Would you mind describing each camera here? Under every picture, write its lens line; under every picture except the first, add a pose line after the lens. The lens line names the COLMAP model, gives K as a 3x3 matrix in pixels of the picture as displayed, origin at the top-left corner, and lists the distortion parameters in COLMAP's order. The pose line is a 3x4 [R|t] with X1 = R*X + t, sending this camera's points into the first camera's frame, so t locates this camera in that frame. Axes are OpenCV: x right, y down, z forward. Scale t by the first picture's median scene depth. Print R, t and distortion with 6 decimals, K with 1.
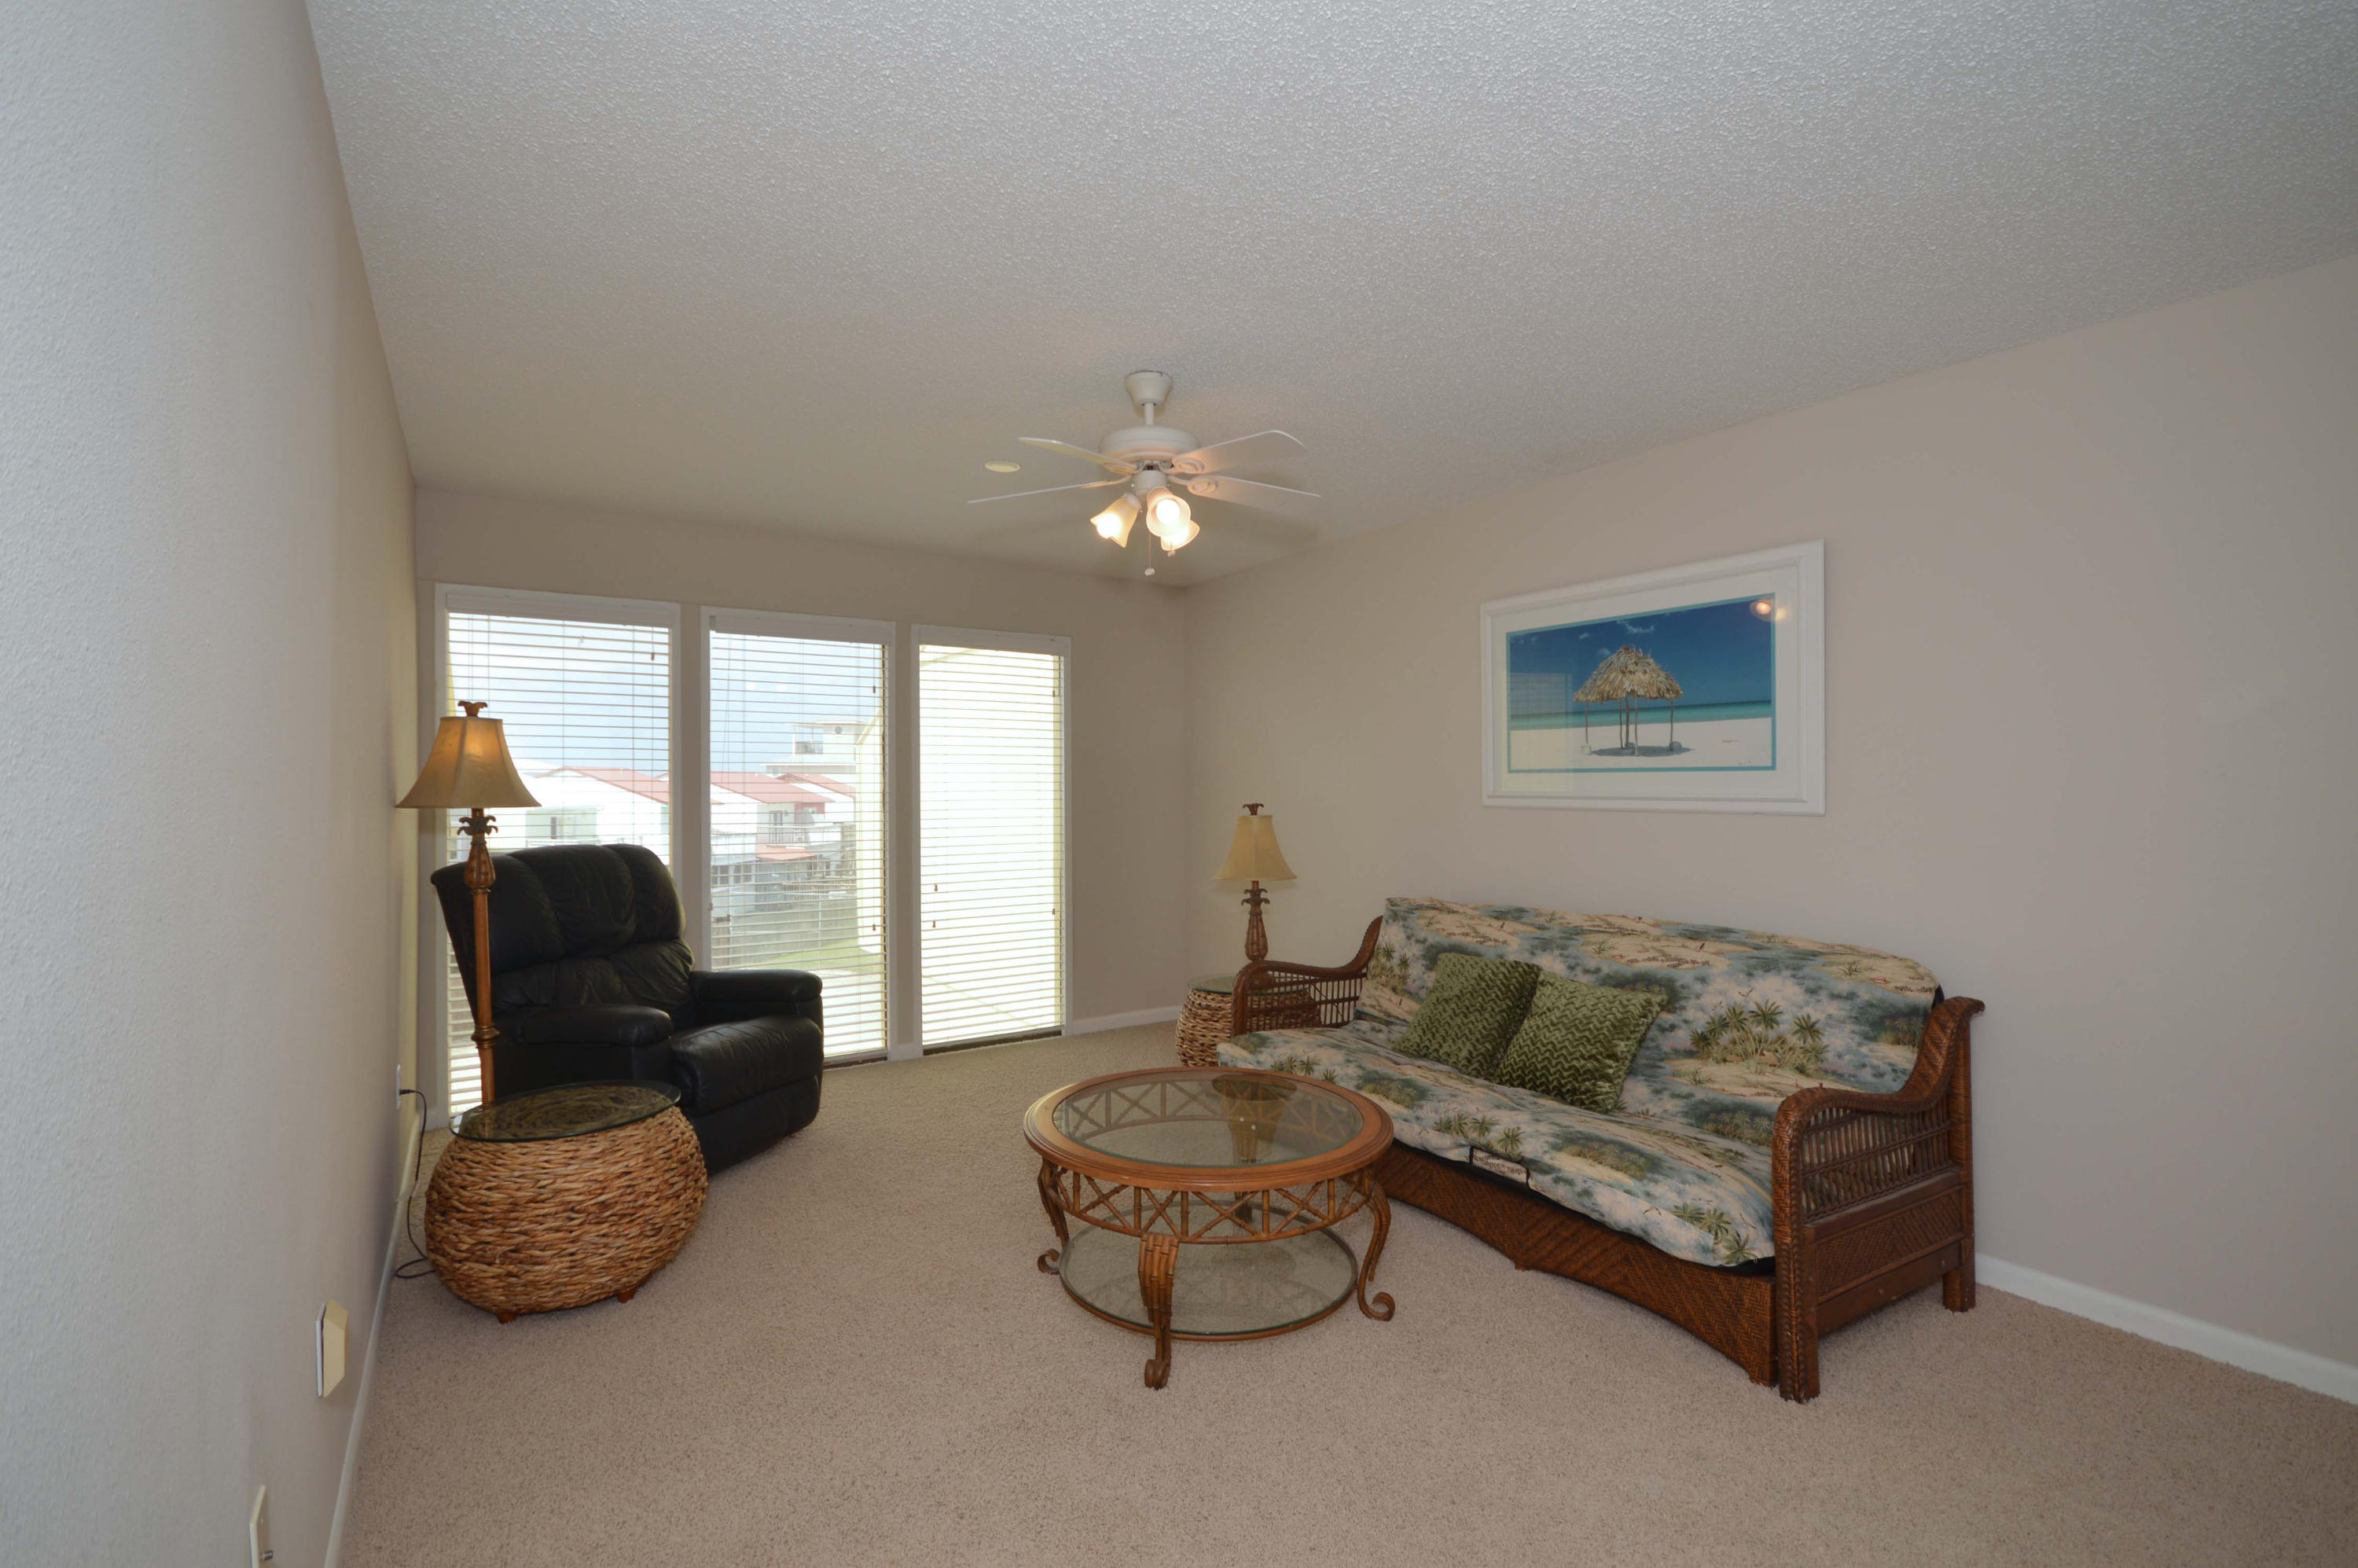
lens RADIAL K [[1049.3, 0, 1168.9], [0, 1049.3, 793.8], [0, 0, 1]] dist [-0.001349, 0.000304]
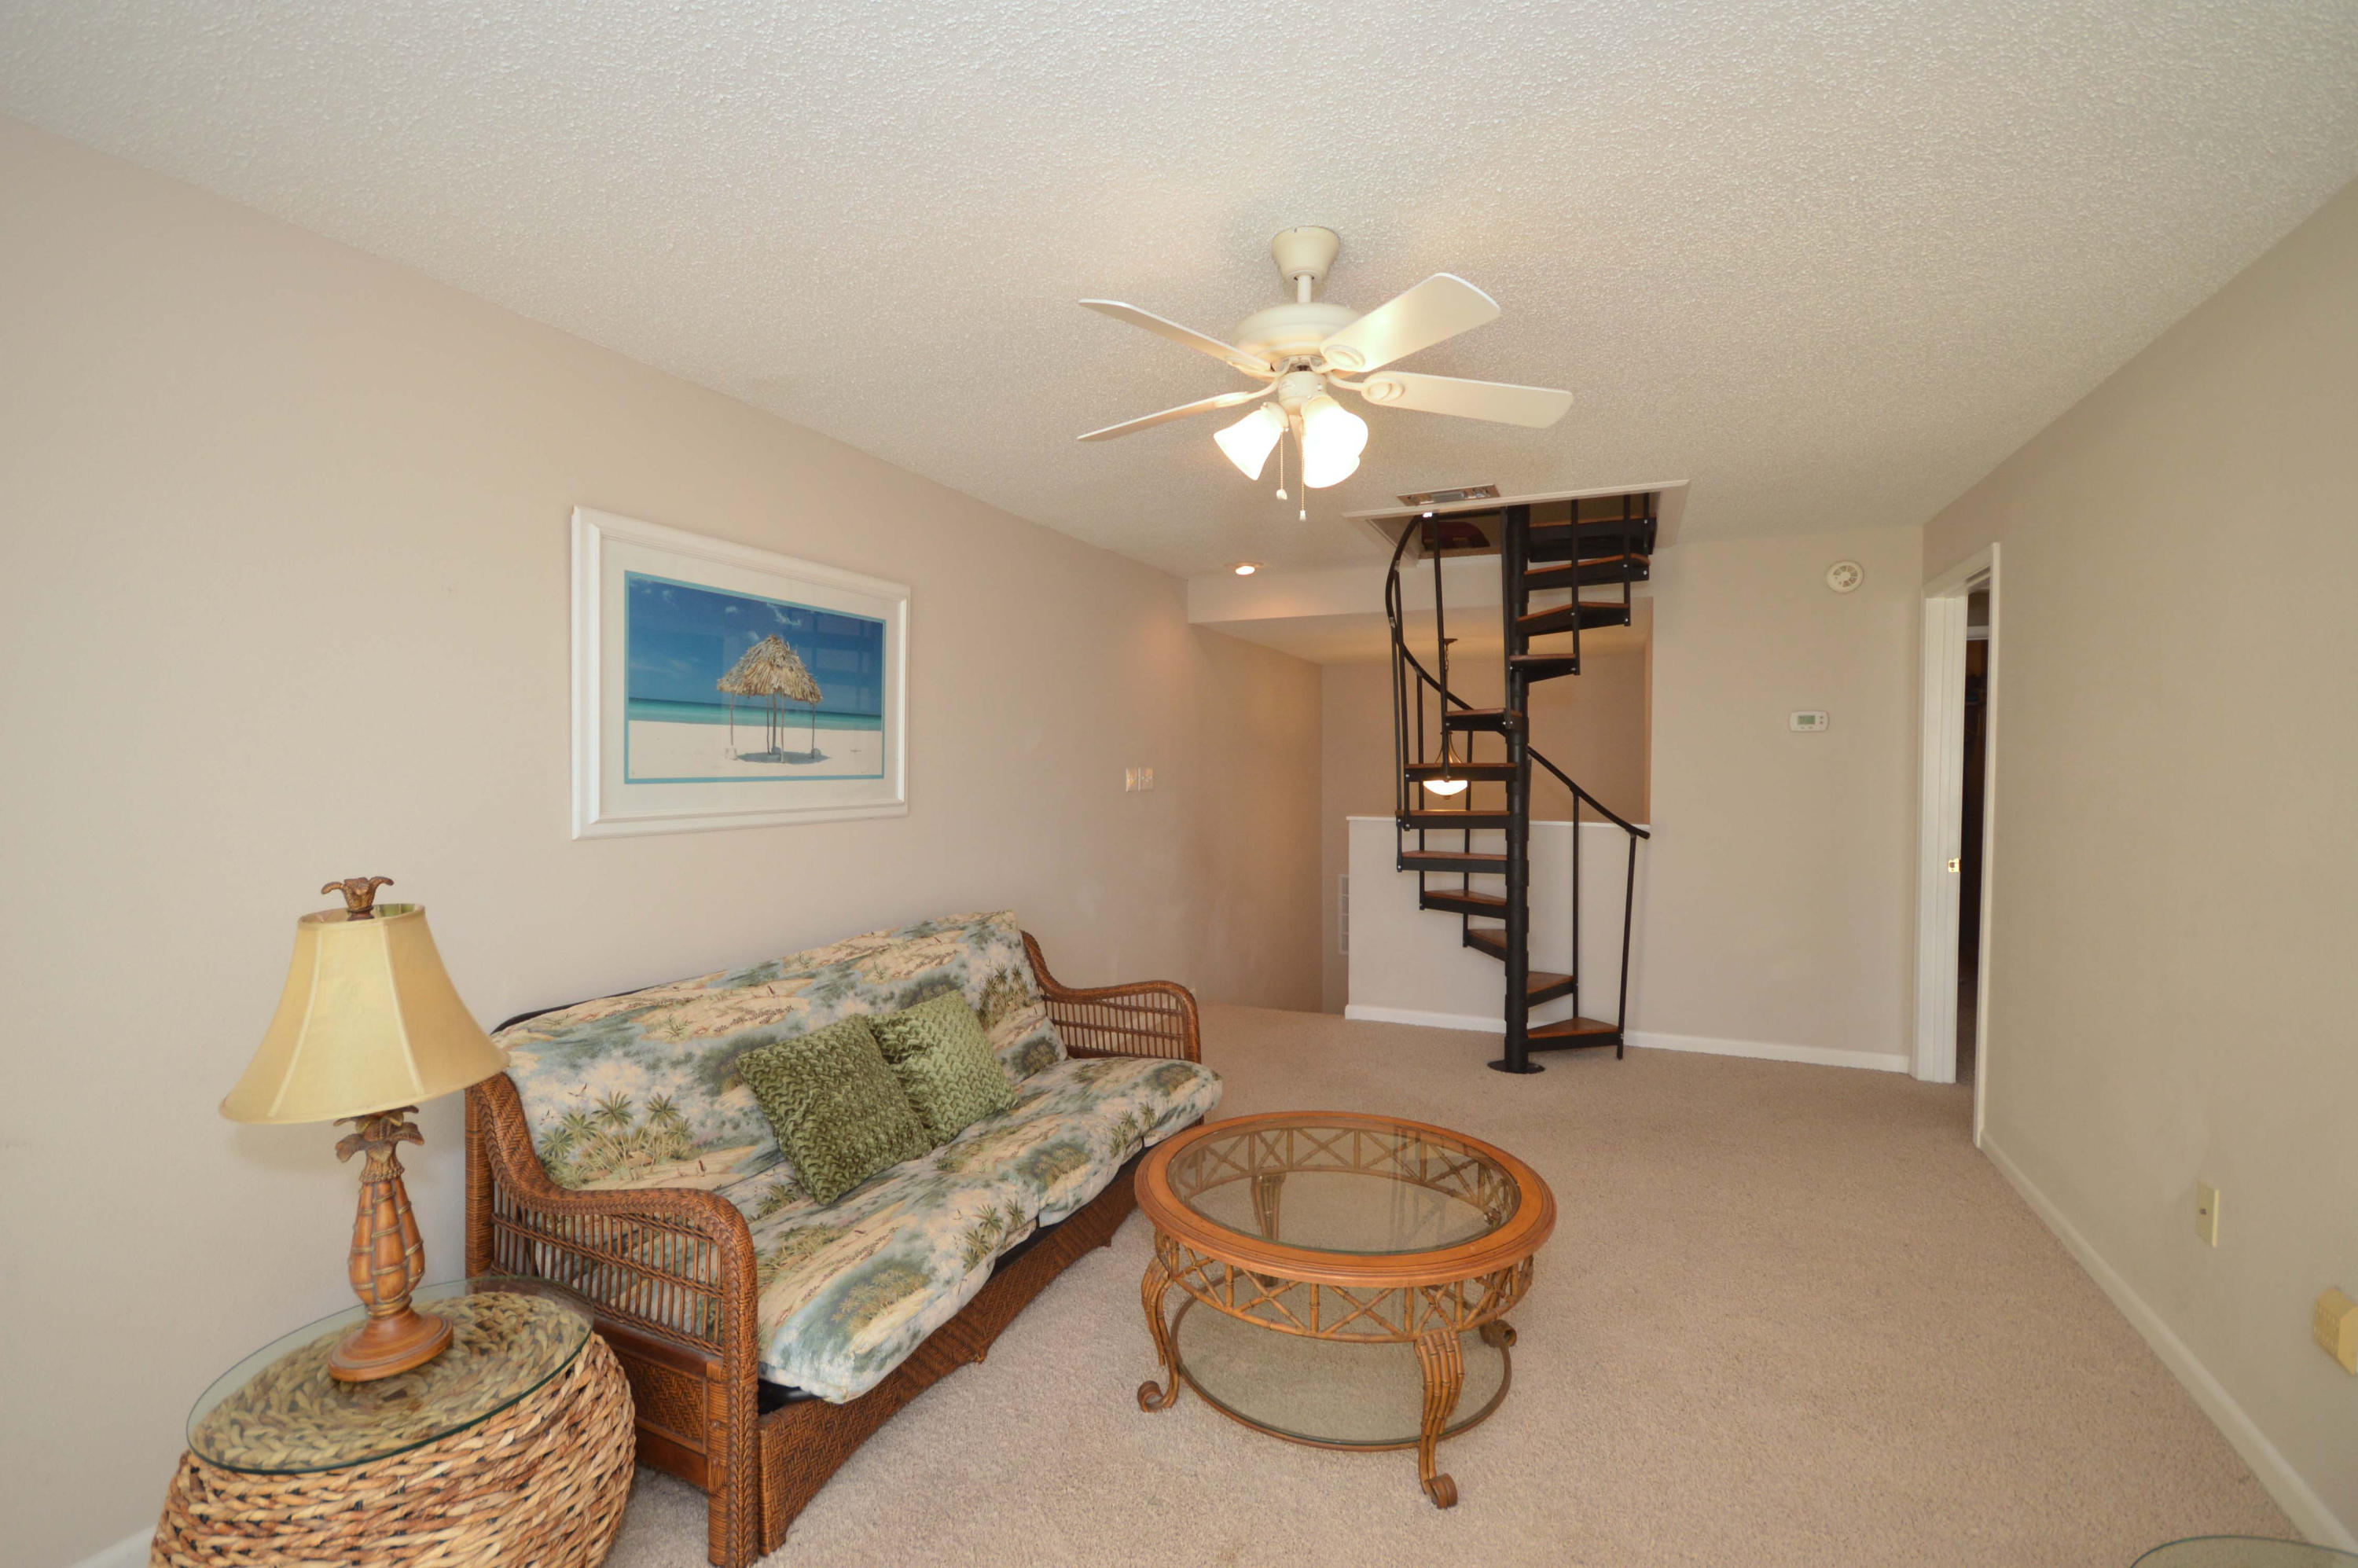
lens RADIAL K [[1049.3, 0, 1168.9], [0, 1049.3, 793.8], [0, 0, 1]] dist [-0.001349, 0.000304]
pose [[-0.549312, -0.026924, 0.835184, -0.465544], [0.003872, 0.999388, 0.034764, -0.039146], [-0.835609, 0.022331, -0.548871, 1.204187]]
